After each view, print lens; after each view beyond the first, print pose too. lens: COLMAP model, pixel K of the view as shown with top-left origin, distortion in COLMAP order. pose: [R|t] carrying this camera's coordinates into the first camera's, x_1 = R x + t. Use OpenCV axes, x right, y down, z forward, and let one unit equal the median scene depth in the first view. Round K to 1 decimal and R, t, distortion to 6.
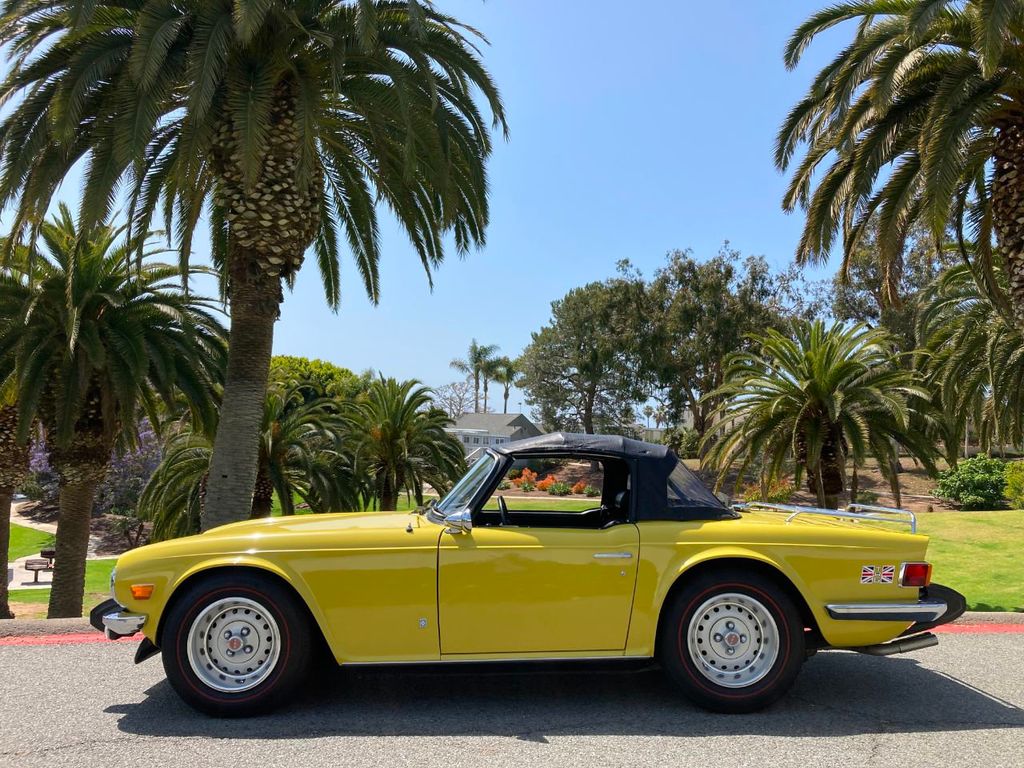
lens RADIAL K [[842.4, 0, 512.4], [0, 842.4, 379.5], [0, 0, 1]] dist [0.009357, 0.000963]
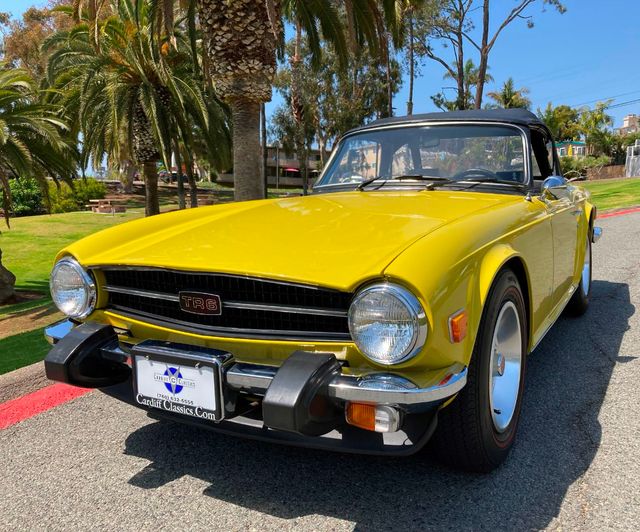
lens RADIAL K [[597.0, 0, 353.0], [0, 597.0, 267.6], [0, 0, 1]] dist [0.001015, -0.000750]
pose [[0.472735, -0.141972, 0.869693, -0.188135], [-0.065990, 0.978461, 0.195598, 0.031817], [-0.878731, -0.149857, 0.453184, 0.203720]]
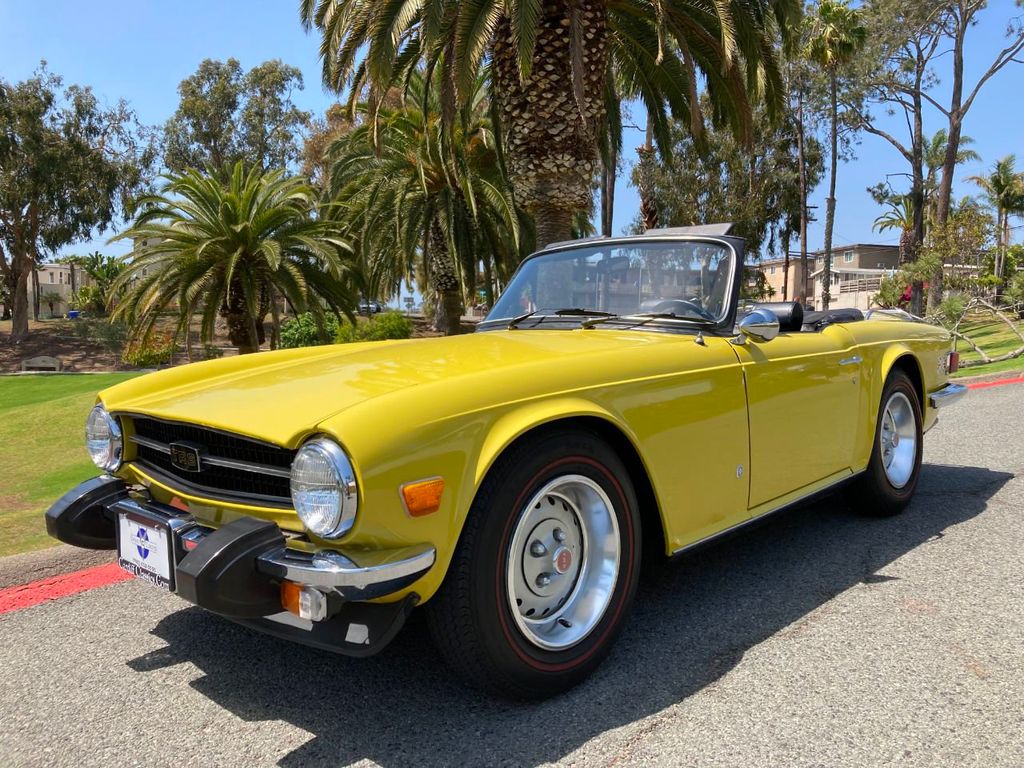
lens RADIAL K [[842.4, 0, 512.4], [0, 842.4, 379.5], [0, 0, 1]] dist [0.009357, 0.000963]
pose [[0.699656, -0.072663, 0.710776, -0.166801], [-0.044679, 0.988418, 0.145027, 0.027529], [-0.713082, -0.133226, 0.688306, 0.151843]]
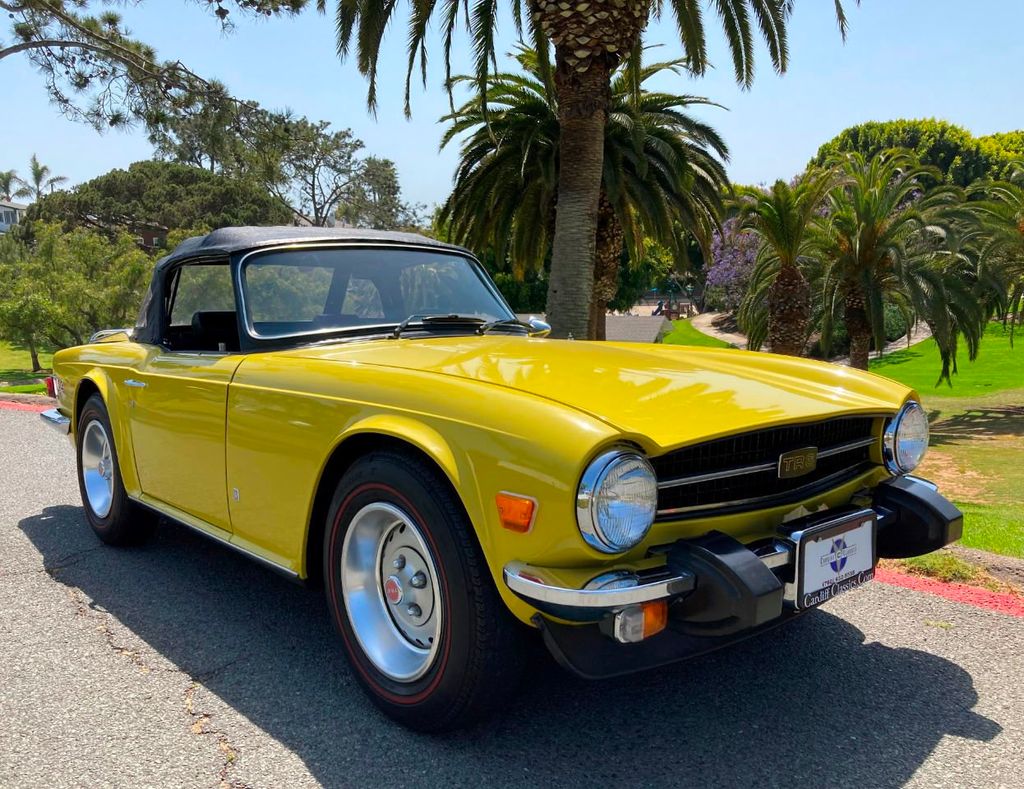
lens RADIAL K [[901.8, 0, 493.7], [0, 901.8, 412.4], [0, 0, 1]] dist [0.005428, 0.006374]
pose [[0.664539, 0.080708, -0.742882, 0.324872], [0.108689, 0.973138, 0.202951, 0.022167], [0.739307, -0.215612, 0.637916, 0.172189]]
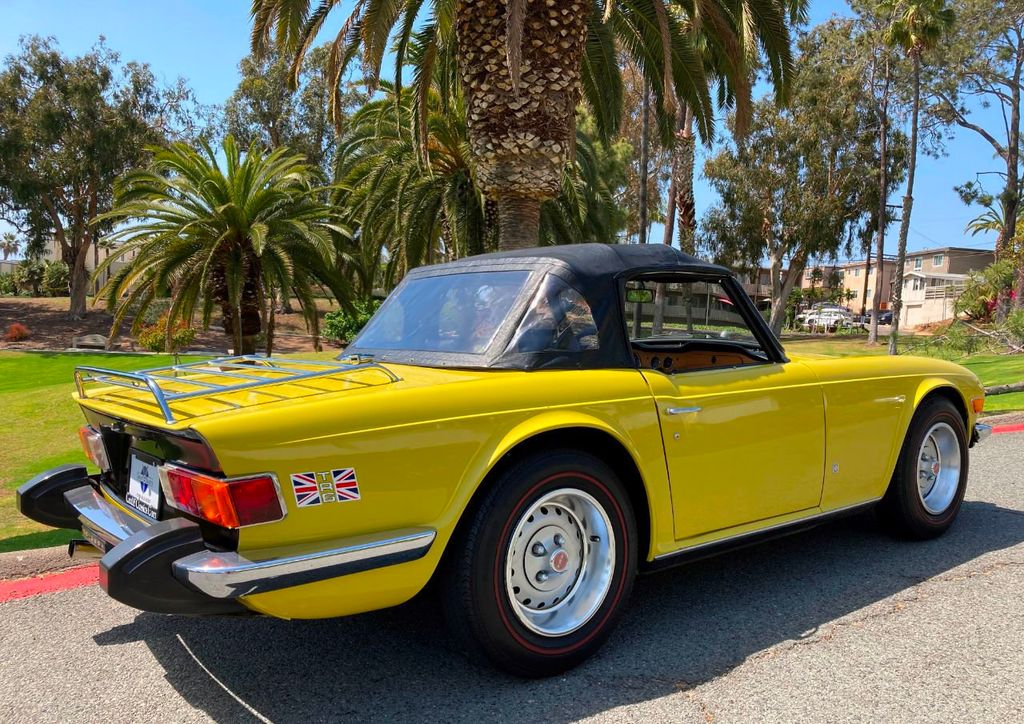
lens RADIAL K [[849.5, 0, 529.3], [0, 849.5, 392.0], [0, 0, 1]] dist [0.008312, 0.002880]
pose [[0.752027, -0.057561, 0.656614, -0.012871], [-0.075111, 0.982207, 0.172128, 0.018451], [-0.654838, -0.178764, 0.734323, 0.142313]]
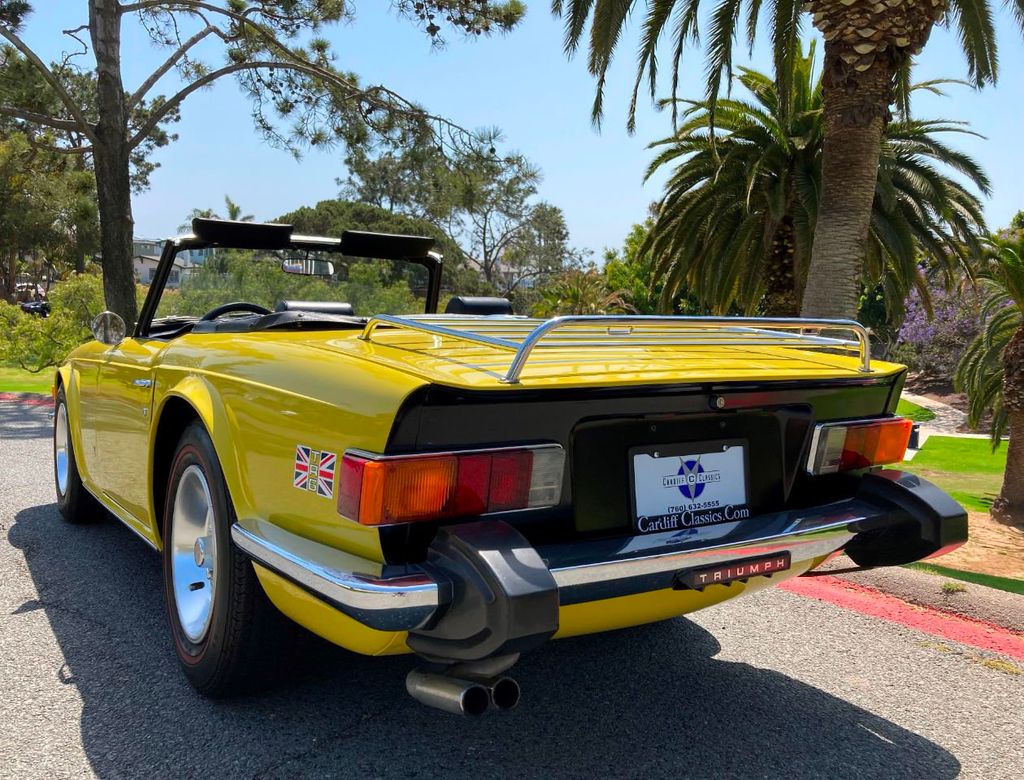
lens RADIAL K [[889.1, 0, 495.0], [0, 889.1, 394.1], [0, 0, 1]] dist [0.013561, -0.004909]
pose [[0.529315, 0.063430, -0.846051, 0.190755], [0.072987, 0.990100, 0.119892, 0.036536], [0.845280, -0.125211, 0.519446, 0.204257]]
